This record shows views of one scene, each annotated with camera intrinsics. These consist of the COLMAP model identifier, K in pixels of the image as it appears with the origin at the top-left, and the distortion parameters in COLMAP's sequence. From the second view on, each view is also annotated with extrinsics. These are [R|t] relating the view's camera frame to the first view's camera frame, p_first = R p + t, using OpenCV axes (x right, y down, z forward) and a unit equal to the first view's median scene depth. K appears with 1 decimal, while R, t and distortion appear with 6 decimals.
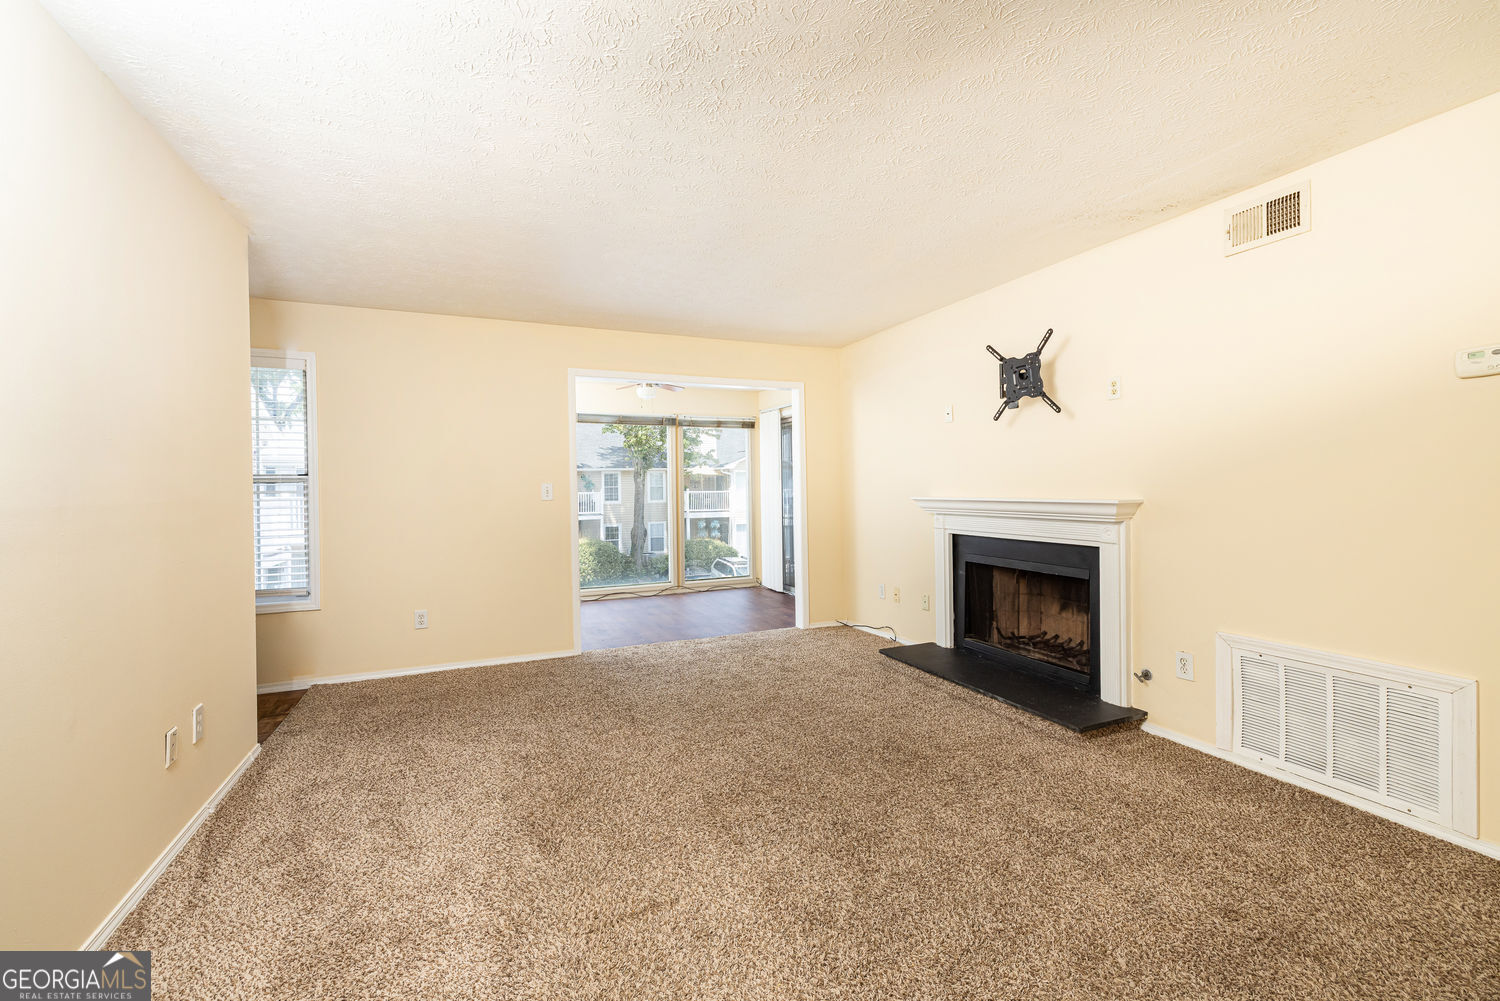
lens RADIAL K [[634.4, 0, 731.8], [0, 634.4, 490.8], [0, 0, 1]] dist [0.001078, 0.000365]
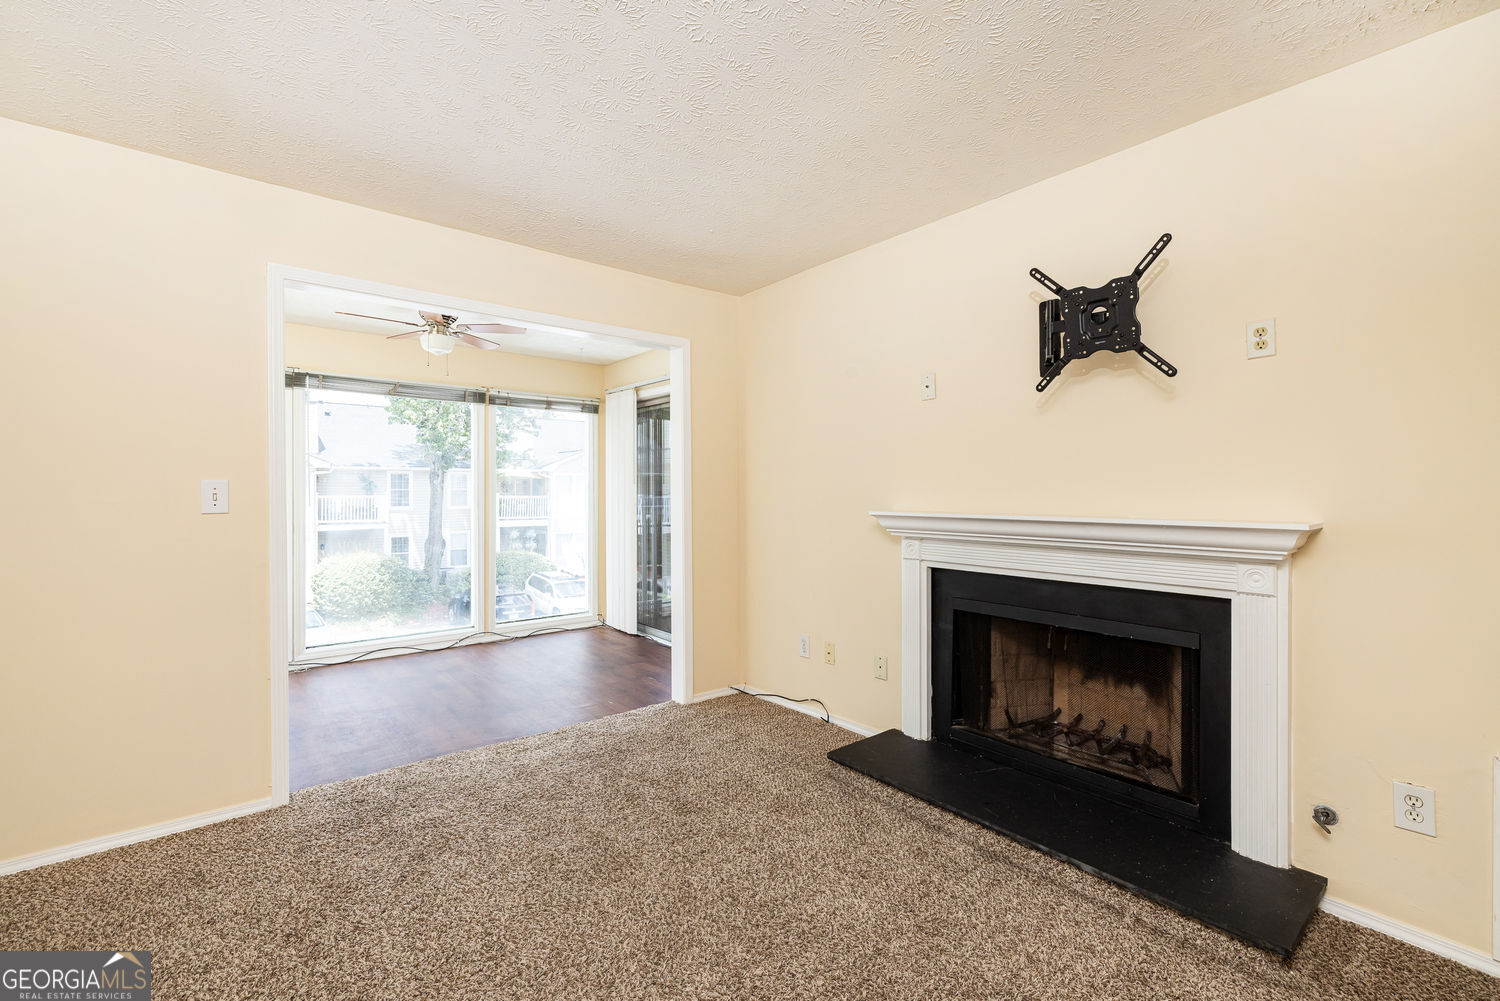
lens RADIAL K [[634.4, 0, 740.5], [0, 634.4, 492.4], [0, 0, 1]] dist [0.001078, 0.000365]
pose [[0.956005, 0.014079, 0.293012, -0.039865], [-0.012063, 0.999890, -0.008687, -0.002513], [-0.293102, 0.004770, 0.956069, 0.434232]]
